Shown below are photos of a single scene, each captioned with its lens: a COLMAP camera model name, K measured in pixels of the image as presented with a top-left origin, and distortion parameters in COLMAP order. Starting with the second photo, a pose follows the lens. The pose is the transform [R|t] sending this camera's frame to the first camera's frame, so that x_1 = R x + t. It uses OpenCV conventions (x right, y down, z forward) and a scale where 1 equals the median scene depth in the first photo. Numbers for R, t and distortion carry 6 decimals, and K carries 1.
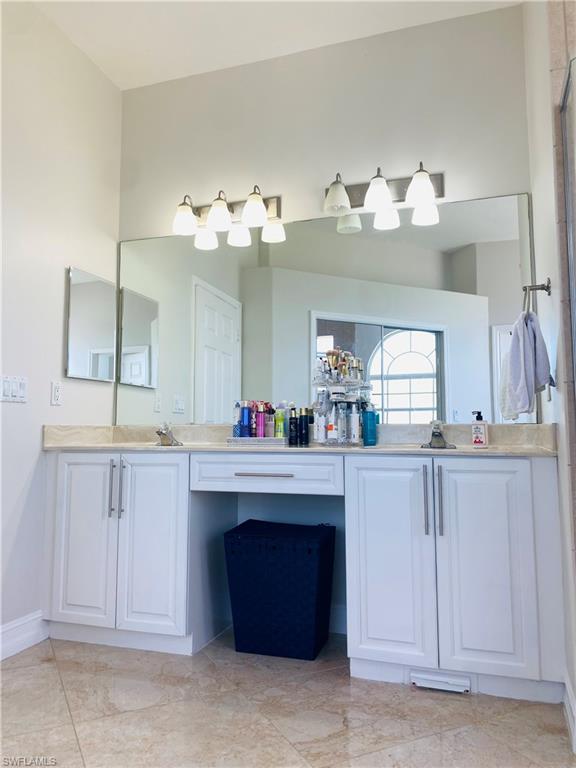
lens RADIAL K [[600.4, 0, 277.5], [0, 600.4, 383.8], [0, 0, 1]] dist [0.070673, -0.085150]
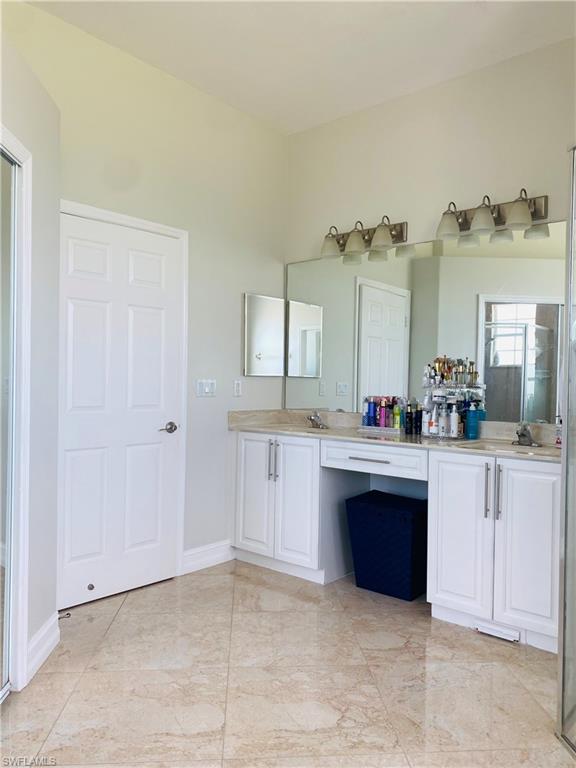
lens RADIAL K [[600.4, 0, 277.5], [0, 600.4, 383.8], [0, 0, 1]] dist [0.070673, -0.085150]
pose [[0.927302, 0.018505, -0.373856, 0.259913], [0.013080, 0.996565, 0.081770, -0.116485], [0.374085, -0.080716, 0.923875, -0.262621]]
